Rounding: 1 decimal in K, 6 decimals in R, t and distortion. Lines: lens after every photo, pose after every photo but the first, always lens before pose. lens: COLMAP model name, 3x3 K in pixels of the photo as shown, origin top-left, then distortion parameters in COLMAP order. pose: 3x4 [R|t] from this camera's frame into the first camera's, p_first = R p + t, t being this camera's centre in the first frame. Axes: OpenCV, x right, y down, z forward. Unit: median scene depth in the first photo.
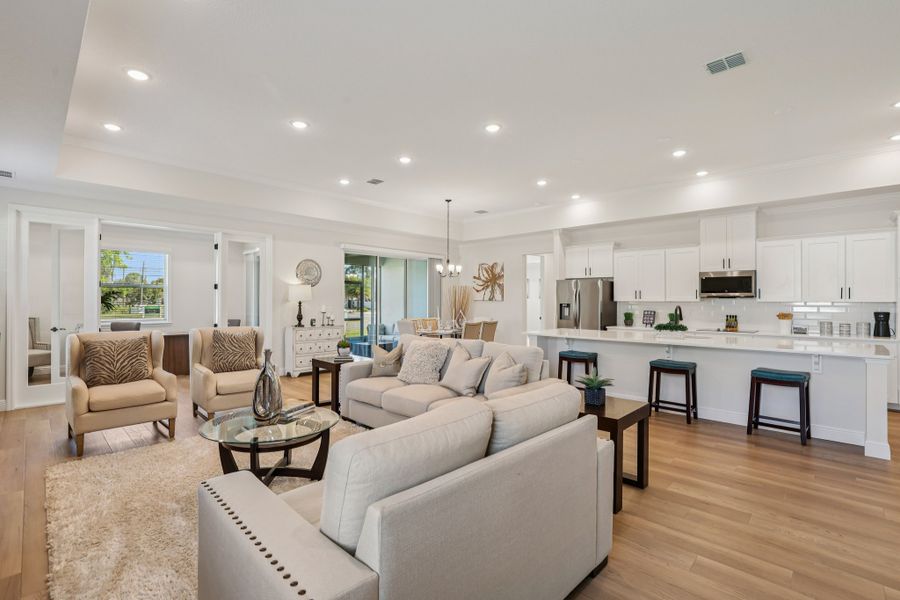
lens RADIAL K [[407.5, 0, 446.1], [0, 407.5, 299.4], [0, 0, 1]] dist [-0.054734, 0.024224]
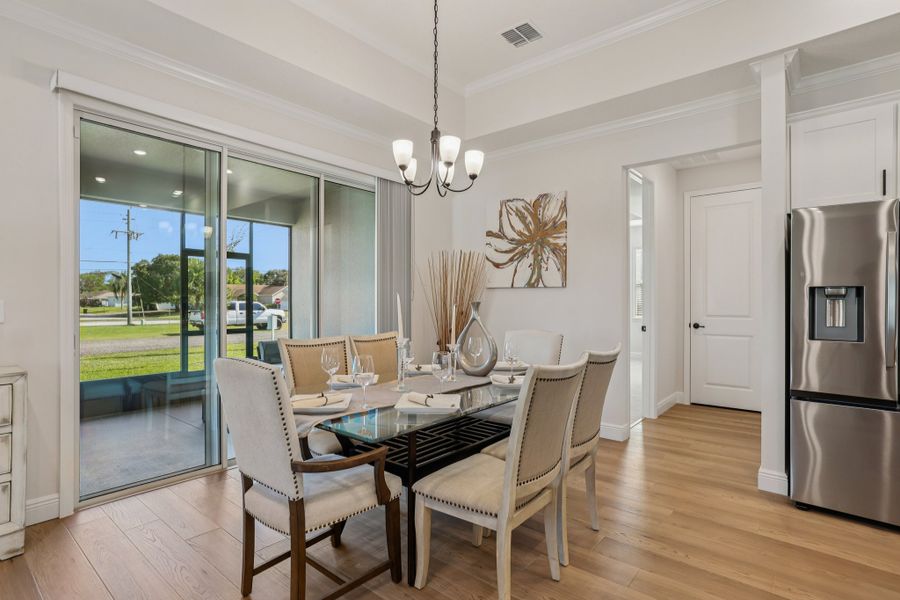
lens RADIAL K [[466.5, 0, 450.0], [0, 466.5, 300.0], [0, 0, 1]] dist [0.001143, 0.000431]
pose [[0.997286, -0.006294, 0.073358, -0.008912], [0.006029, 0.999975, 0.003823, 0.017072], [-0.073380, -0.003370, 0.997298, 0.702022]]
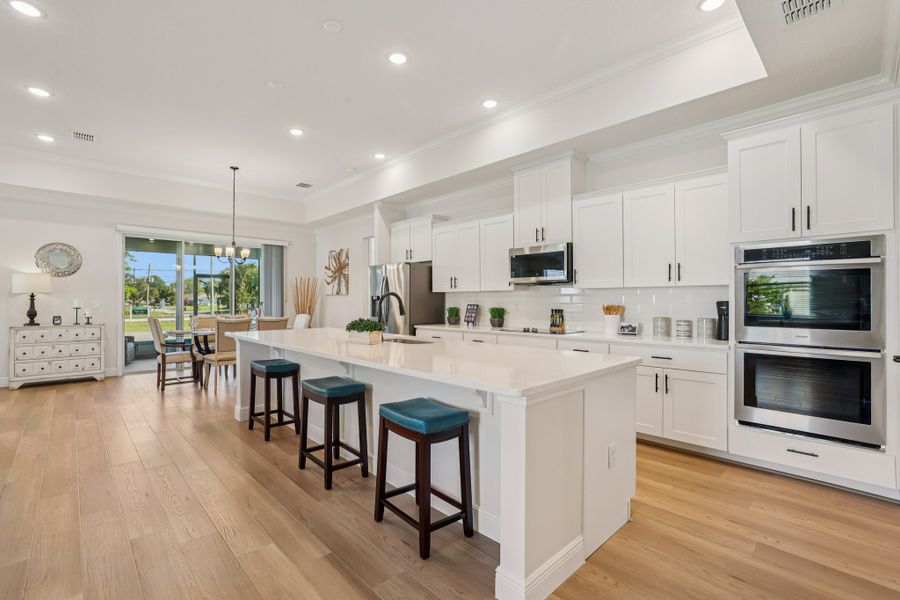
lens RADIAL K [[407.5, 0, 446.1], [0, 407.5, 299.4], [0, 0, 1]] dist [-0.054734, 0.024224]
pose [[0.999405, -0.004370, -0.034226, 0.465333], [0.004289, 0.999988, -0.002436, 0.020063], [0.034236, 0.002288, 0.999411, 0.236521]]
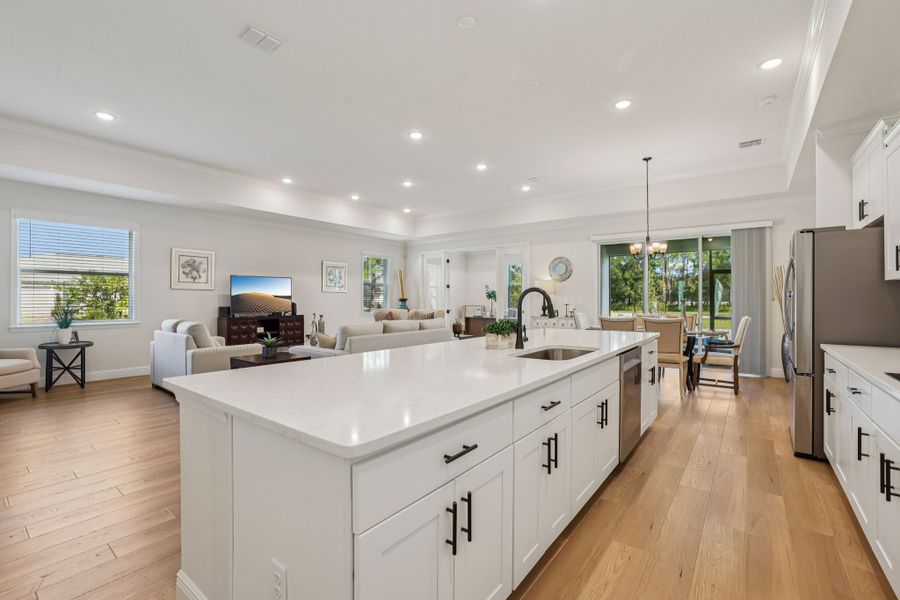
lens RADIAL K [[396.7, 0, 446.6], [0, 396.7, 298.9], [0, 0, 1]] dist [-0.012774, 0.000472]
pose [[0.112804, -0.005696, -0.993601, 0.721756], [0.003954, 0.999978, -0.005284, 0.021682], [0.993609, -0.003333, 0.112824, 0.564728]]
